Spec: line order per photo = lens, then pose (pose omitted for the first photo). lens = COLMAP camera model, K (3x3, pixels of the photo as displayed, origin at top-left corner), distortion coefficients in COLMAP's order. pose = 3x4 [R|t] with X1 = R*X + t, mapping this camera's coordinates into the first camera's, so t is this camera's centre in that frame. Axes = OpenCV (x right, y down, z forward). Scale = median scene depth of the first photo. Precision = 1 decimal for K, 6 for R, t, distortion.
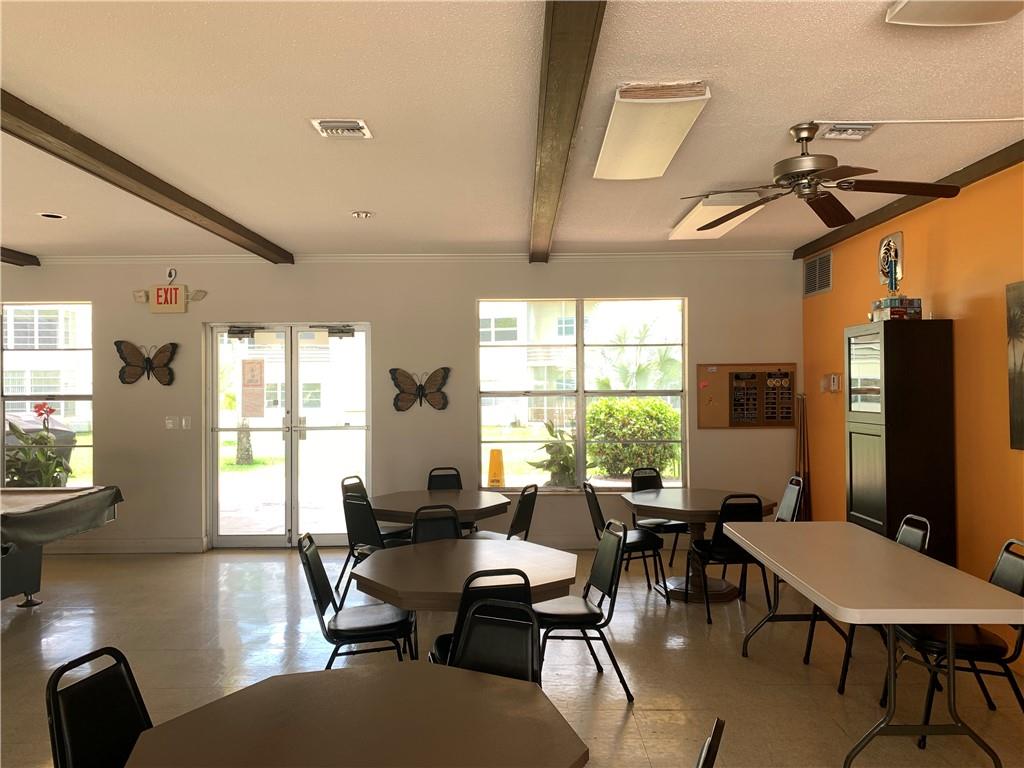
lens RADIAL K [[767.2, 0, 502.3], [0, 767.2, 375.7], [0, 0, 1]] dist [0.033933, -0.036387]
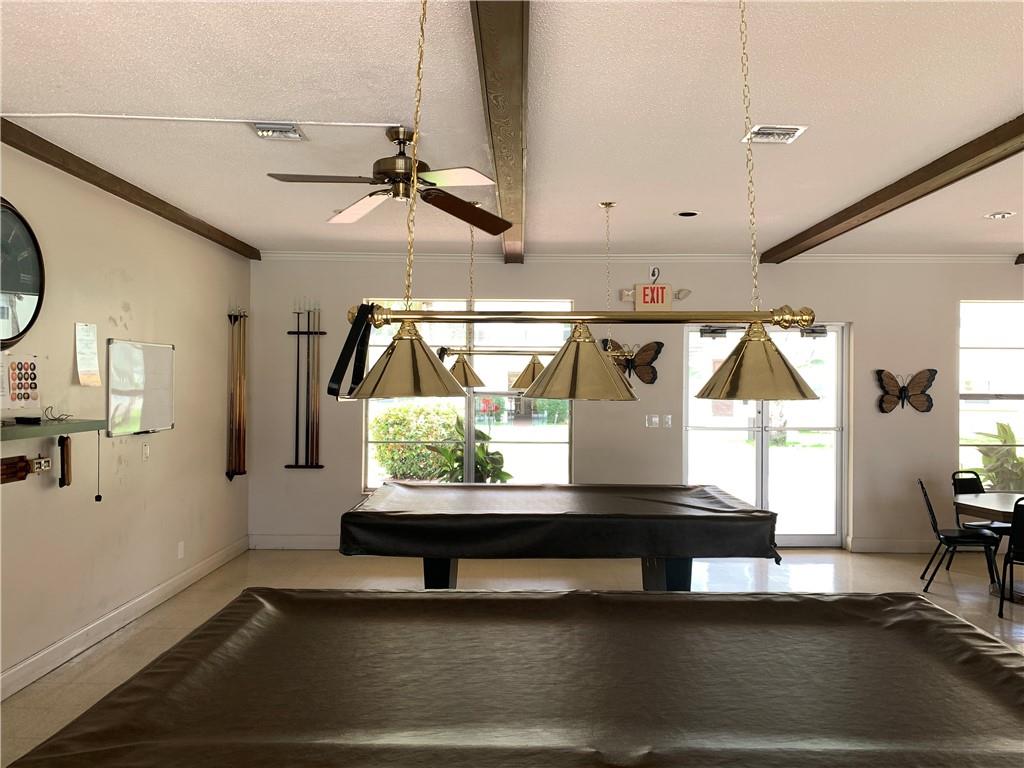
lens RADIAL K [[777.7, 0, 506.0], [0, 777.7, 367.0], [0, 0, 1]] dist [0.042399, 0.009843]
pose [[0.999437, 0.011759, 0.031426, -0.650251], [-0.011326, 0.999839, -0.013914, 0.006587], [-0.031585, 0.013551, 0.999409, -0.004966]]
